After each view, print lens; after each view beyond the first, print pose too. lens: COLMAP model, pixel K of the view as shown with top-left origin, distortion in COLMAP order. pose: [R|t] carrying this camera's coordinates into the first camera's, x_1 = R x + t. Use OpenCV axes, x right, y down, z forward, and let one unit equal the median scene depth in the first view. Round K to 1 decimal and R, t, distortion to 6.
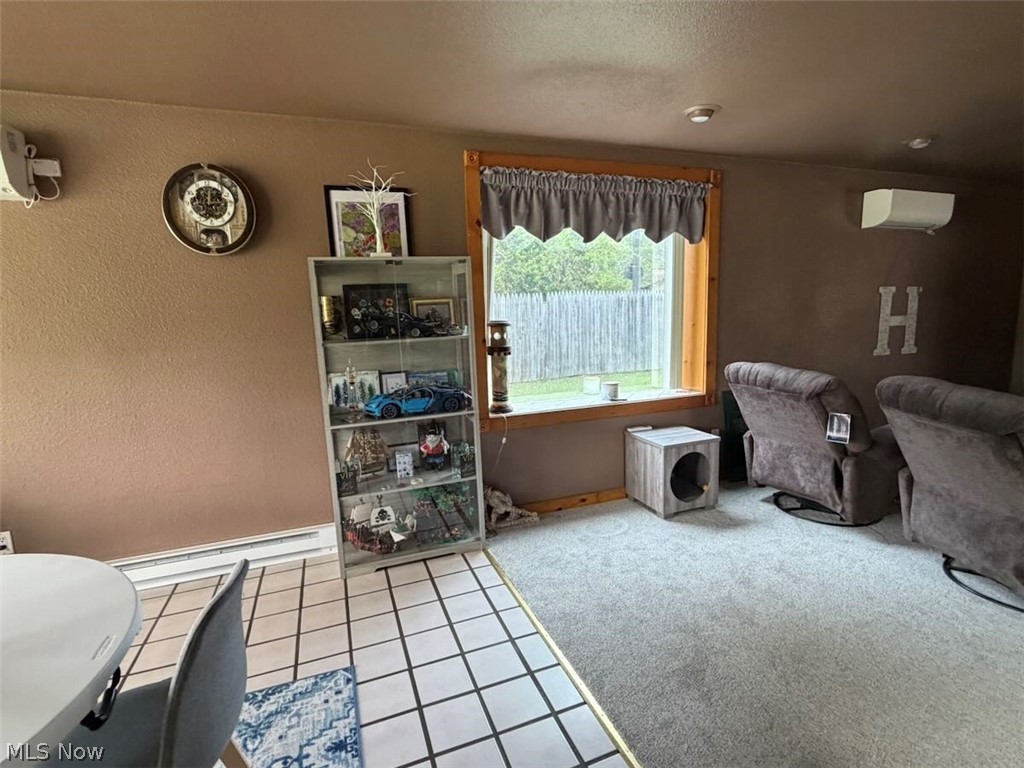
lens RADIAL K [[498.5, 0, 511.0], [0, 498.5, 385.9], [0, 0, 1]] dist [0.016364, 0.000117]
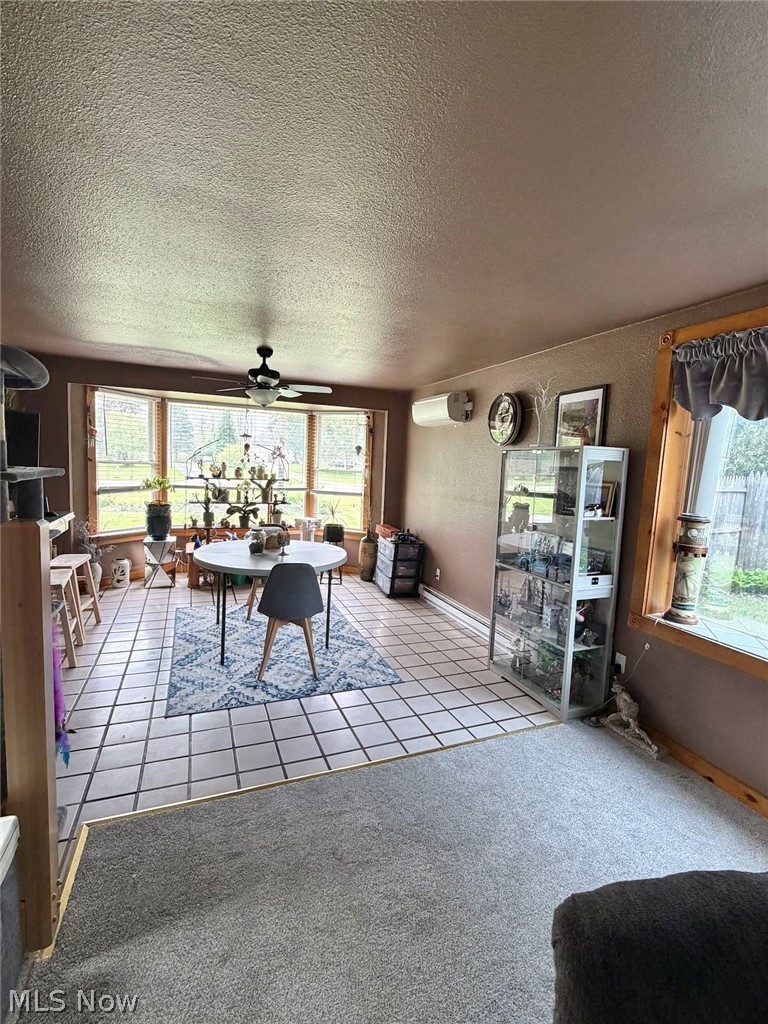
lens RADIAL K [[476.5, 0, 382.9], [0, 476.5, 512.9], [0, 0, 1]] dist [-0.000438, -0.000255]
pose [[0.022265, 0.144849, -0.989203, 0.878932], [-0.194103, 0.971247, 0.137851, -0.165527], [0.980729, 0.188938, 0.049741, 0.513596]]
